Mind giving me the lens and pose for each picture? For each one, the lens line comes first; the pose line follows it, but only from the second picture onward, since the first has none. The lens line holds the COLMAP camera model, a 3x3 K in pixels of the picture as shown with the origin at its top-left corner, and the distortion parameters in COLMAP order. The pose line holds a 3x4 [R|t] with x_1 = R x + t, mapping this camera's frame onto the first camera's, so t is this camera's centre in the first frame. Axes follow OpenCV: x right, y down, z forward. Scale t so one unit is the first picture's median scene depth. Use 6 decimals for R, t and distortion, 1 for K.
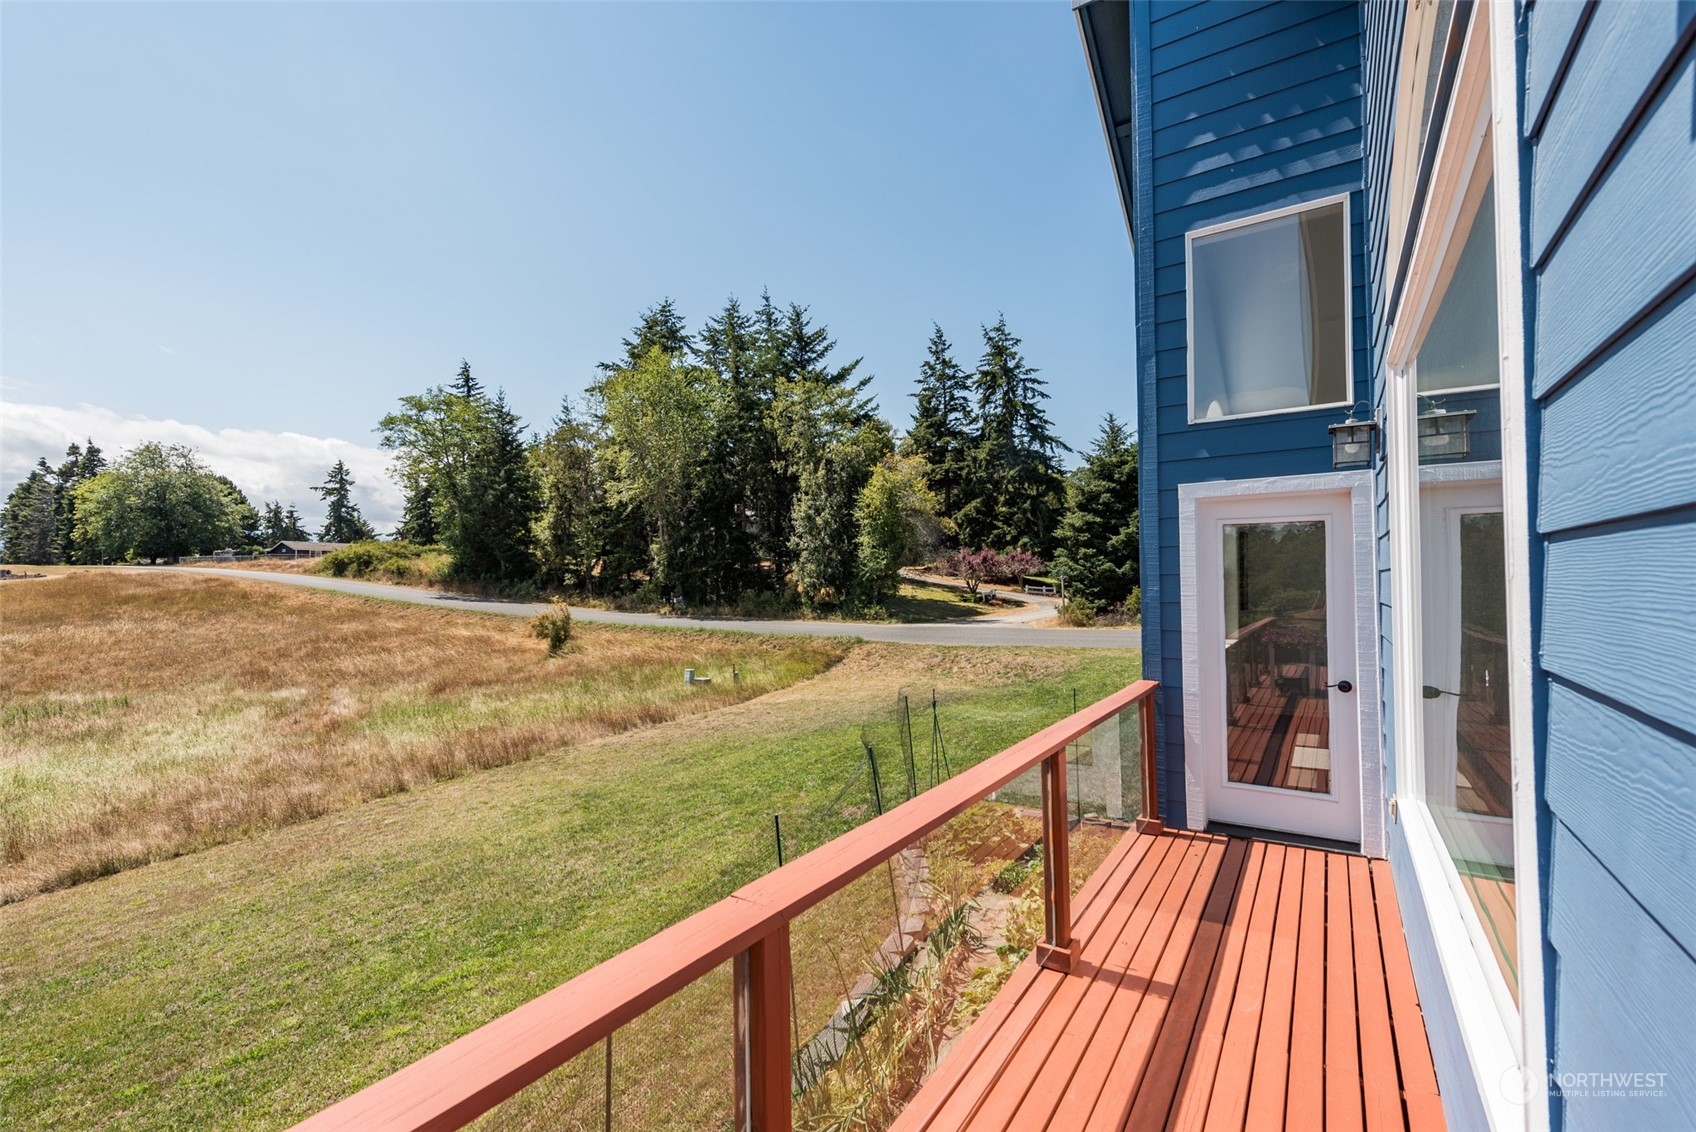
lens RADIAL K [[738.0, 0, 843.9], [0, 738.0, 568.9], [0, 0, 1]] dist [0.026577, -0.012882]
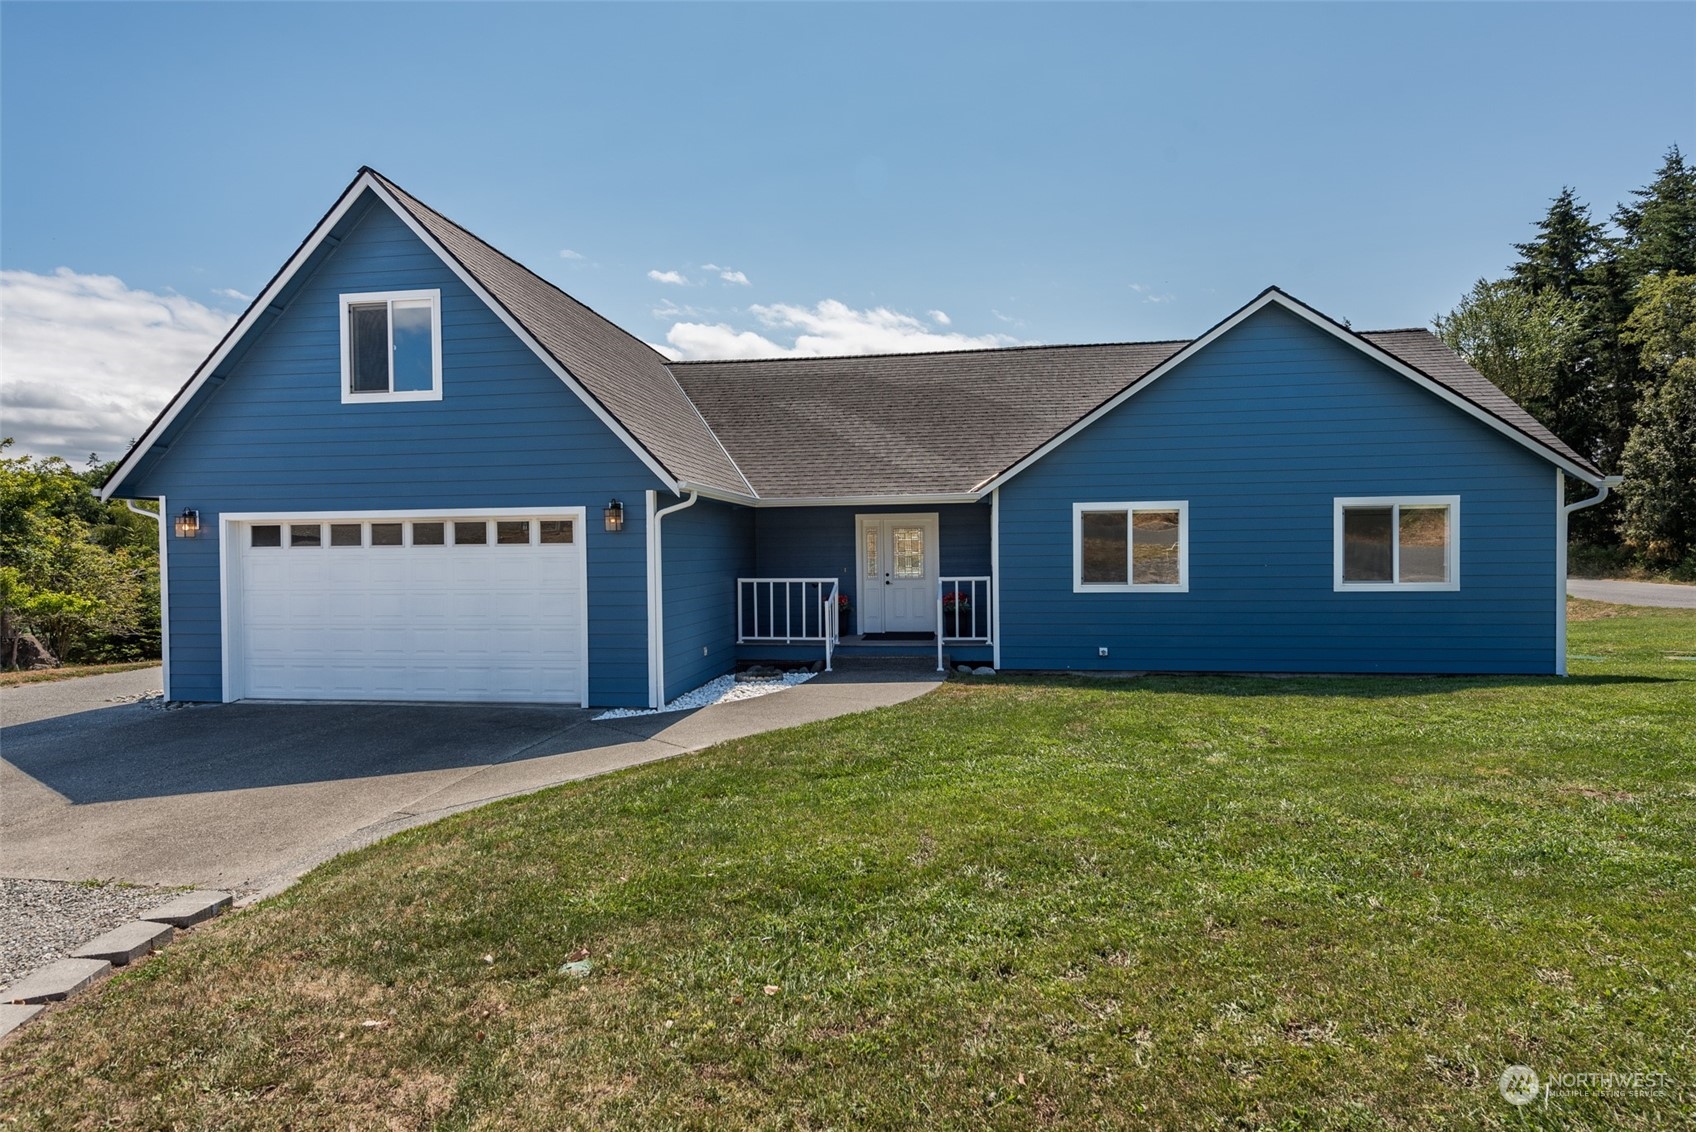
lens RADIAL K [[891.5, 0, 846.6], [0, 891.5, 564.0], [0, 0, 1]] dist [0.016086, -0.000470]
pose [[0.425718, 0.016418, -0.904707, 0.320127], [0.029725, 0.999042, 0.032118, -0.004890], [0.904367, -0.040565, 0.424822, -0.155089]]
